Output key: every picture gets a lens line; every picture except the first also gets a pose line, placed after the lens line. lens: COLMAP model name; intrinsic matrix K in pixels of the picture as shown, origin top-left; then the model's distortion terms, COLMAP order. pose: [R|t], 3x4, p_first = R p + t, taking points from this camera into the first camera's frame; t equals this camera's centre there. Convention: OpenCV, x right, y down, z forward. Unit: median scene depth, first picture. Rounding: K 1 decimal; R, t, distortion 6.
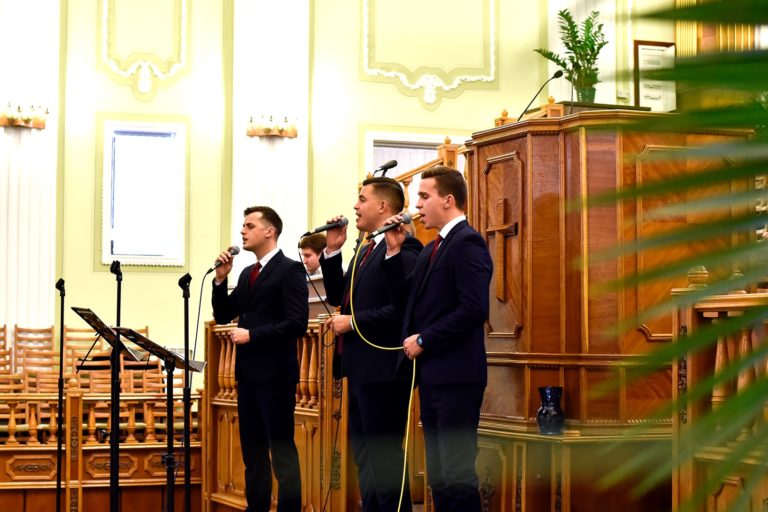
lens RADIAL K [[1630.1, 0, 449.9], [0, 1630.1, 270.2], [0, 0, 1]] dist [-0.001463, -0.190749]
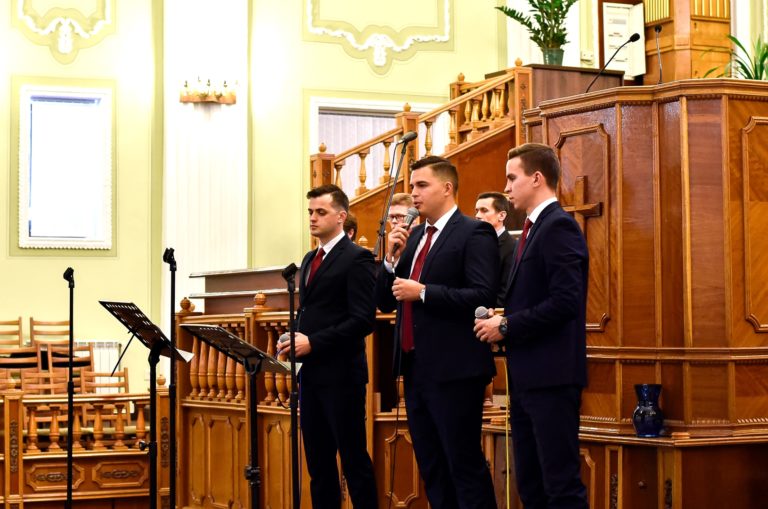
lens RADIAL K [[1795.7, 0, 384.0], [0, 1795.7, 254.5], [0, 0, 1]] dist [-0.020740, -0.183019]
pose [[0.995399, -0.007267, 0.095538, -0.122986], [0.006743, 0.999960, 0.005812, -0.004940], [-0.095577, -0.005141, 0.995409, 0.016946]]
